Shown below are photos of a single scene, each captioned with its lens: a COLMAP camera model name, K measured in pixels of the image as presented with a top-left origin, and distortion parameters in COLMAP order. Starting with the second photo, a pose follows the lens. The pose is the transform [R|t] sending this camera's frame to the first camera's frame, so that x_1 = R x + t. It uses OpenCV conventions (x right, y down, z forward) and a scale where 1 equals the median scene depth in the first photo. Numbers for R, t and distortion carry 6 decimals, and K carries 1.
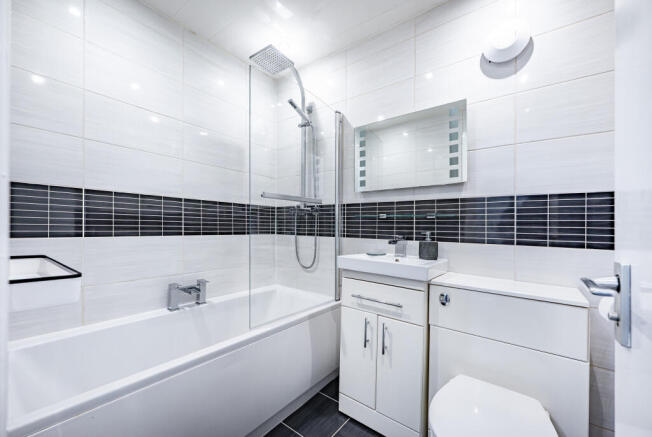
lens RADIAL K [[255.6, 0, 326.4], [0, 255.6, 220.7], [0, 0, 1]] dist [-0.000538, -0.000025]
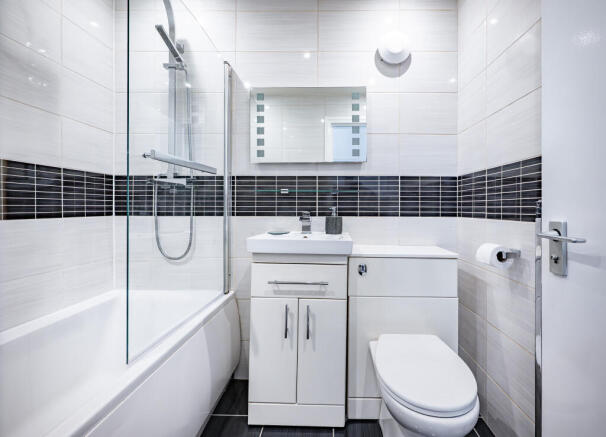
lens RADIAL K [[267.8, 0, 303.1], [0, 267.8, 200.2], [0, 0, 1]] dist [0.001097, 0.000041]
pose [[0.802691, 0.000691, 0.596394, -0.305643], [-0.002756, 0.999993, 0.002550, 0.012154], [-0.596388, -0.003690, 0.802687, 0.187478]]
